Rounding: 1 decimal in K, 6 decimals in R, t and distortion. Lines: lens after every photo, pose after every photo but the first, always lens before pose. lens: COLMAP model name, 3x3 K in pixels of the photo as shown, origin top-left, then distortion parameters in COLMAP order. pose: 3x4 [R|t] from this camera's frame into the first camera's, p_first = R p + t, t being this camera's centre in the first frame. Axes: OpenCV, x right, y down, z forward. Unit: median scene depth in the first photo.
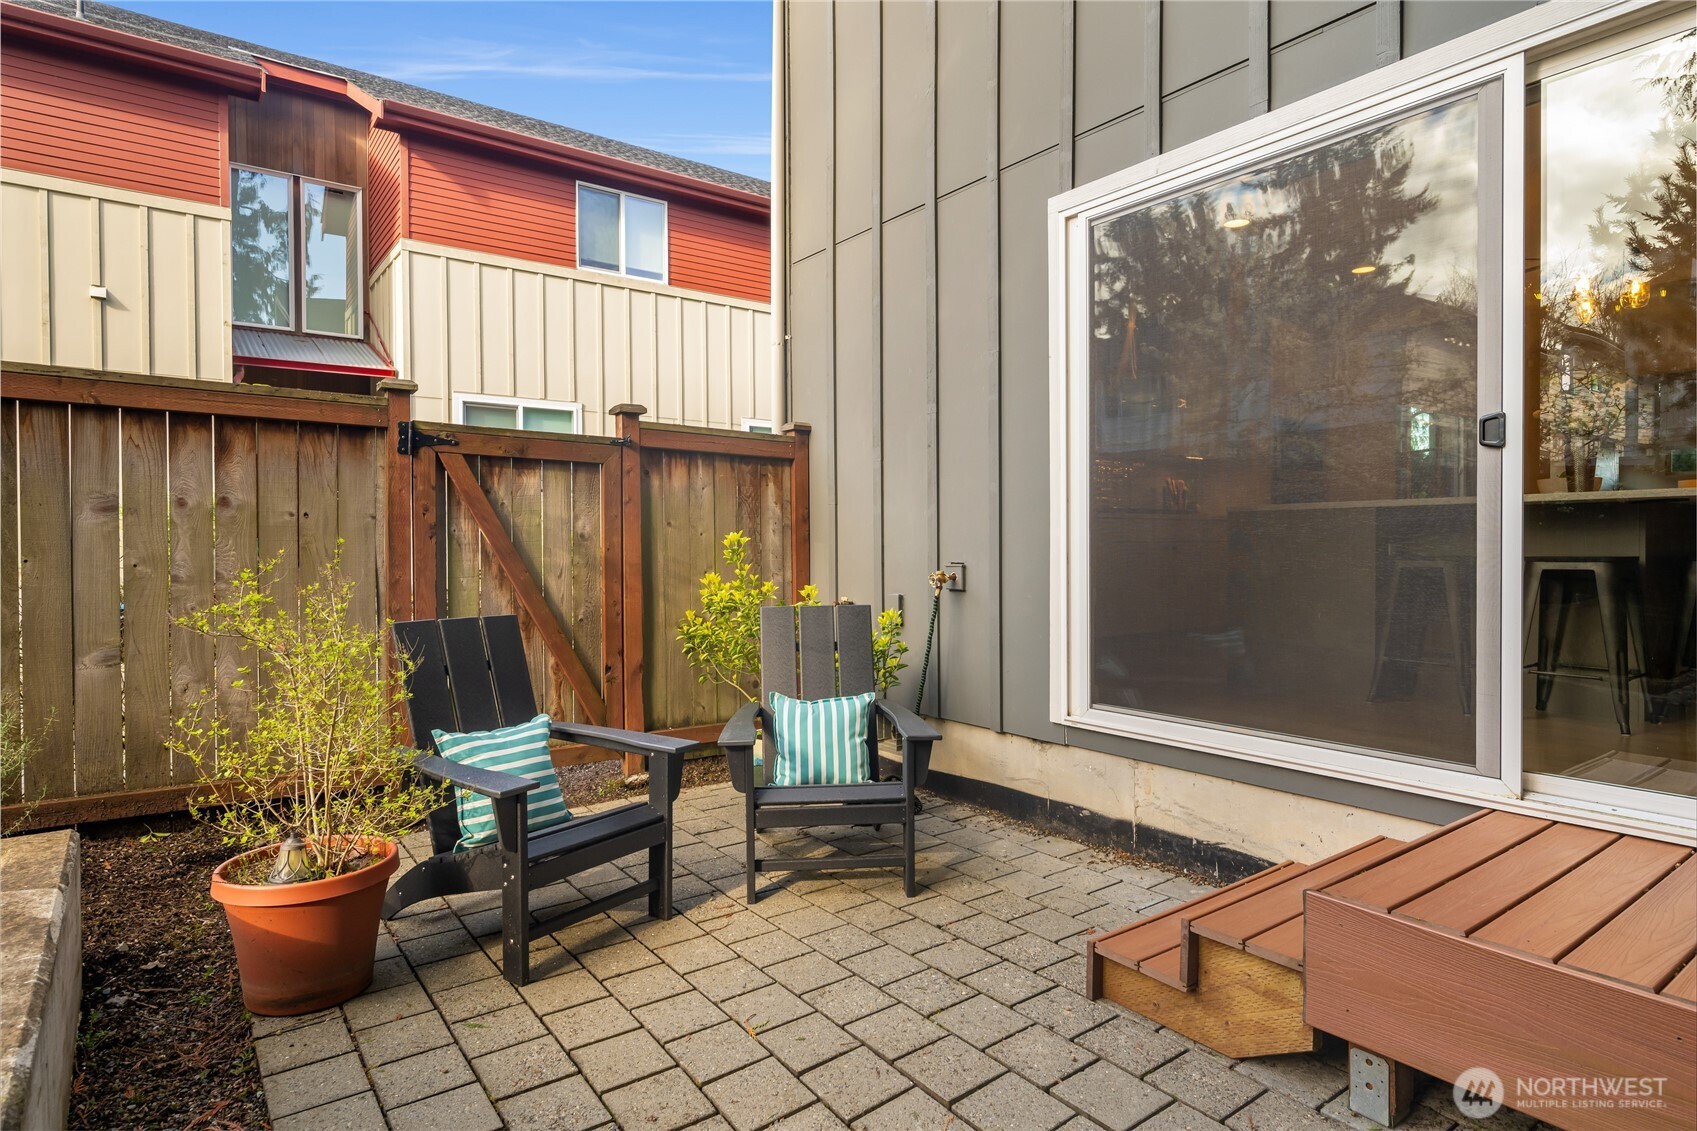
lens RADIAL K [[928.7, 0, 850.4], [0, 928.7, 555.1], [0, 0, 1]] dist [-0.003304, -0.001347]
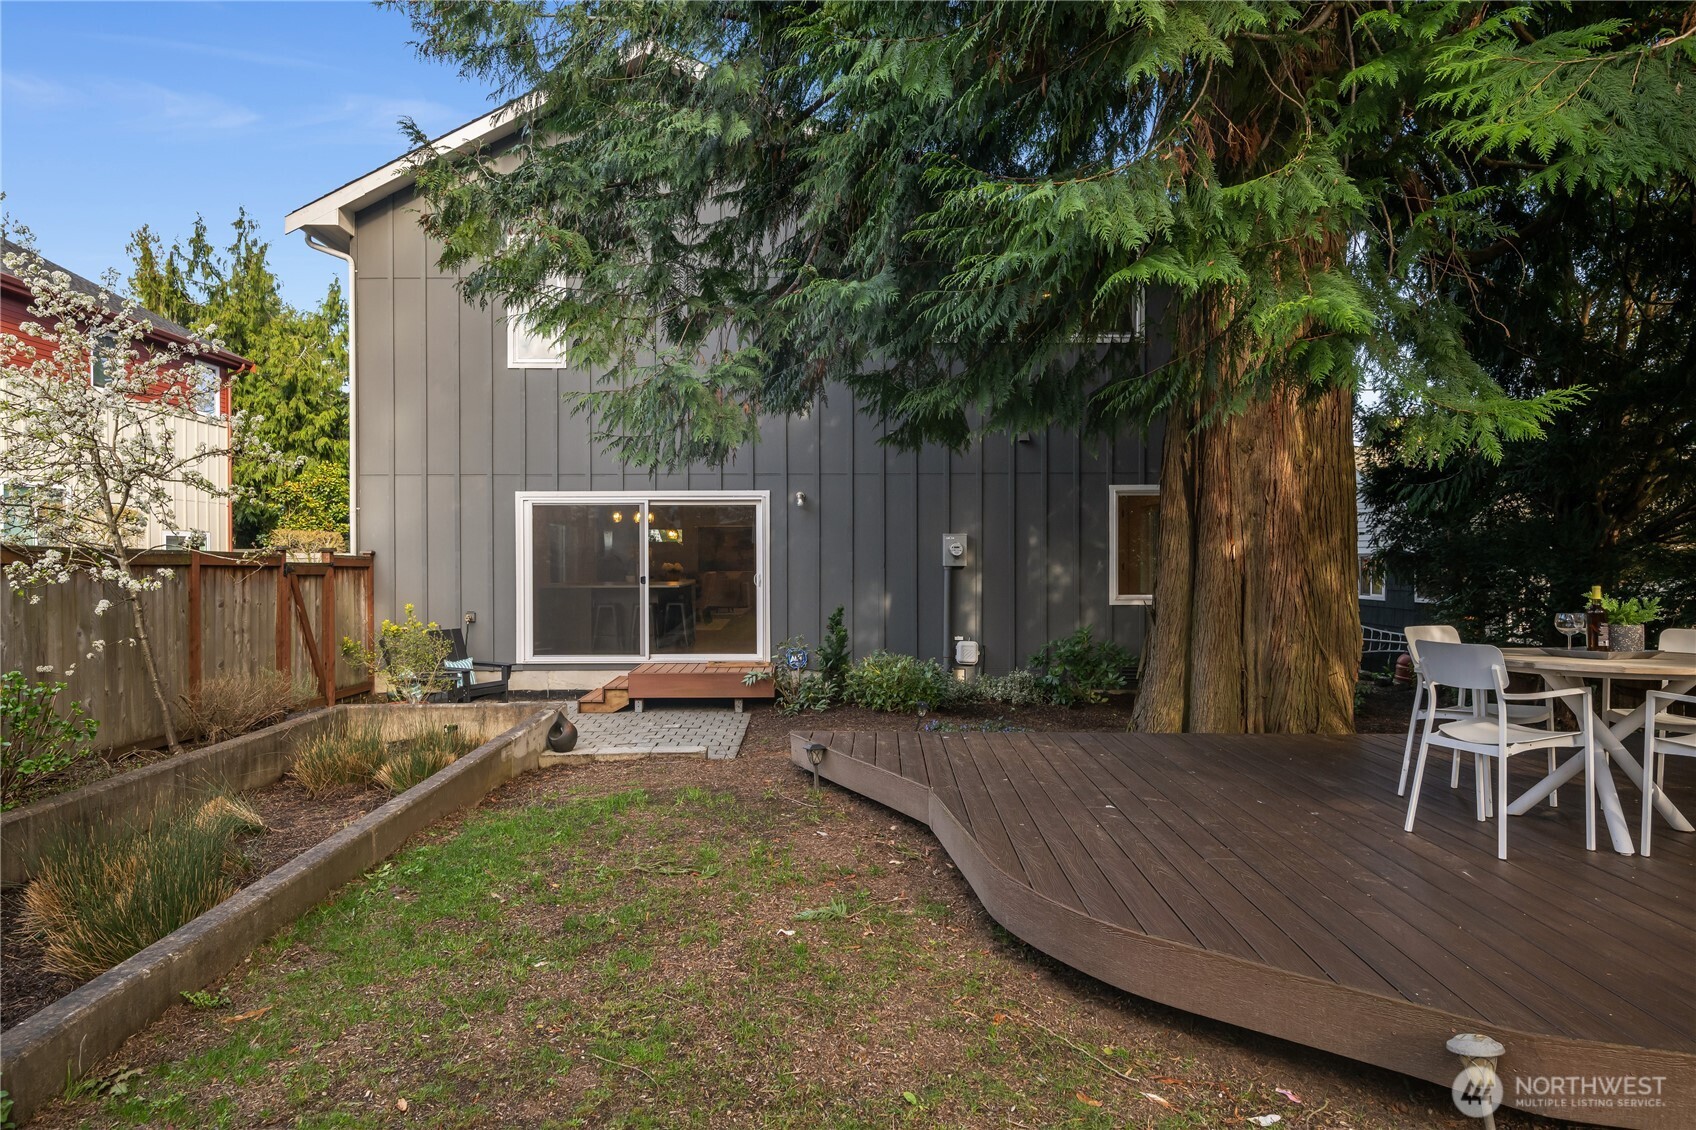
lens RADIAL K [[975.4, 0, 848.3], [0, 975.4, 560.6], [0, 0, 1]] dist [0.000635, 0.000025]
pose [[0.556421, 0.001827, 0.830898, -1.658049], [0.004925, 0.999973, -0.005497, -0.121067], [-0.830886, 0.007151, 0.556397, -1.522726]]
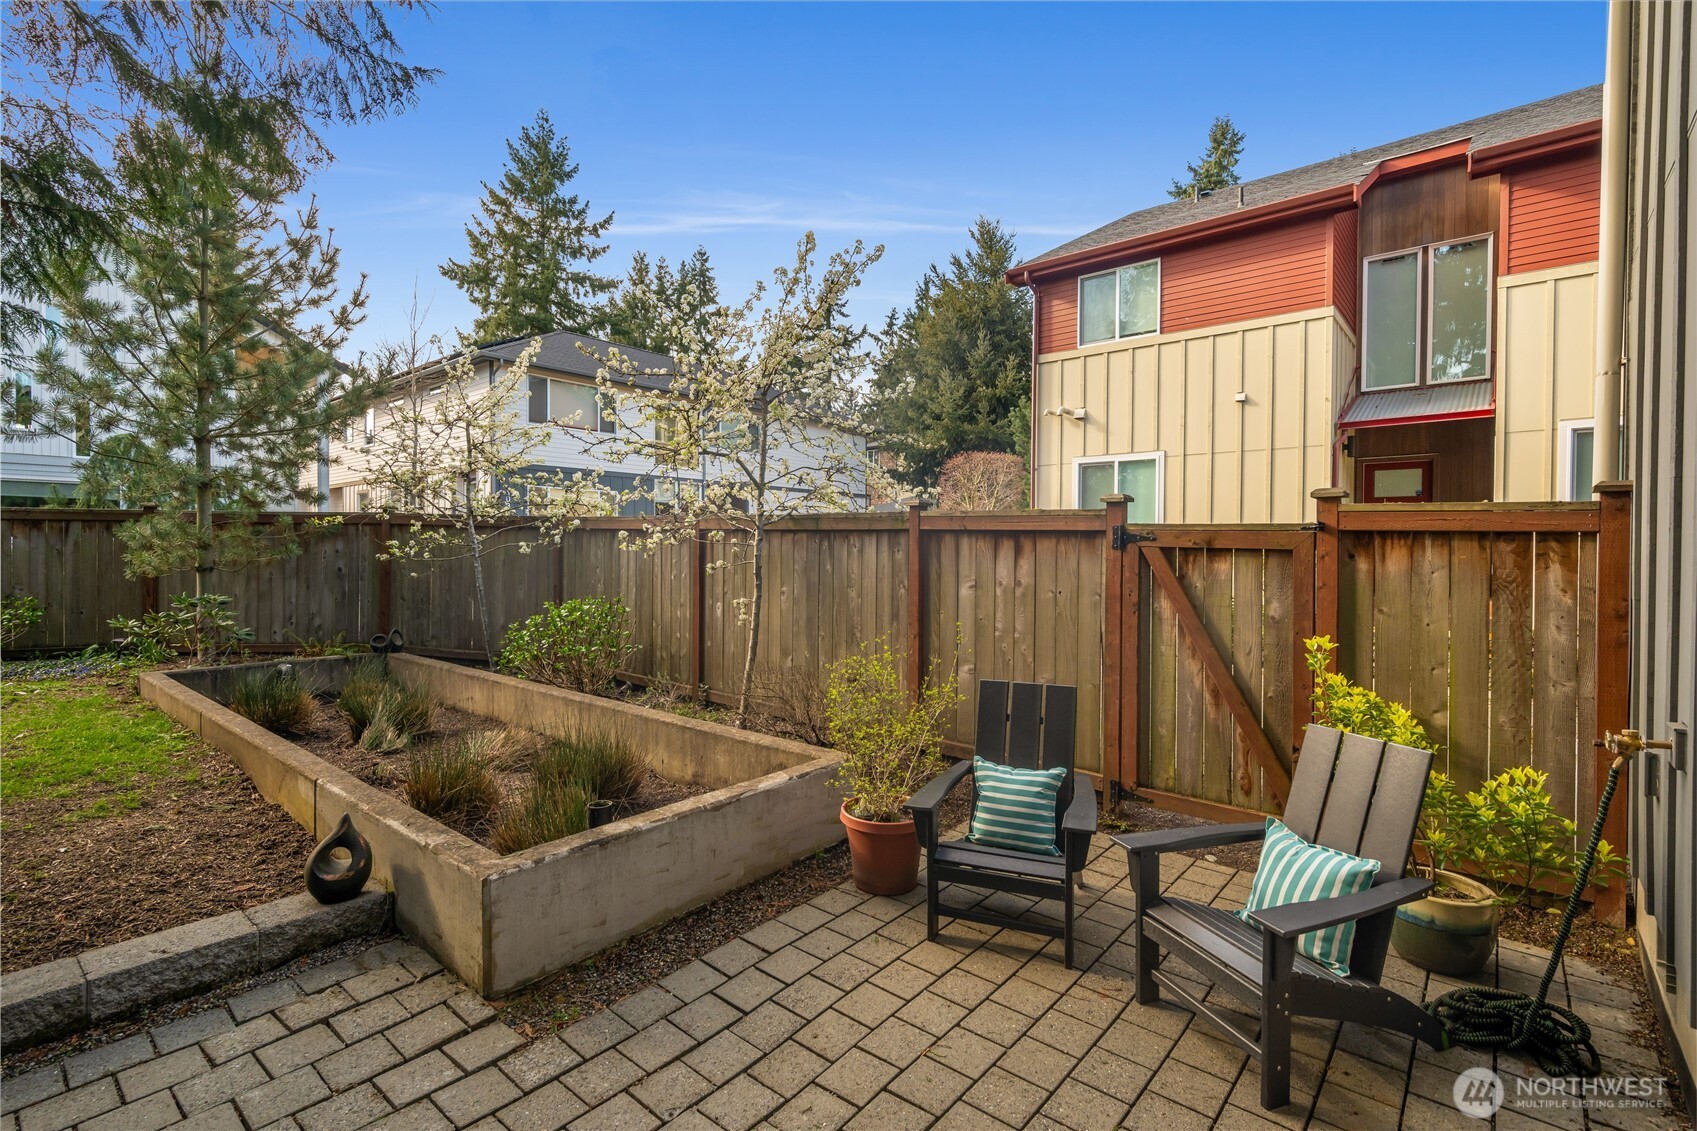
lens RADIAL K [[773.4, 0, 849.0], [0, 773.4, 558.1], [0, 0, 1]] dist [-0.001747, -0.000224]
pose [[0.223806, 0.017462, -0.974477, 0.486997], [-0.017241, 0.999754, 0.013955, -0.098509], [0.974481, 0.013678, 0.224052, 0.349692]]
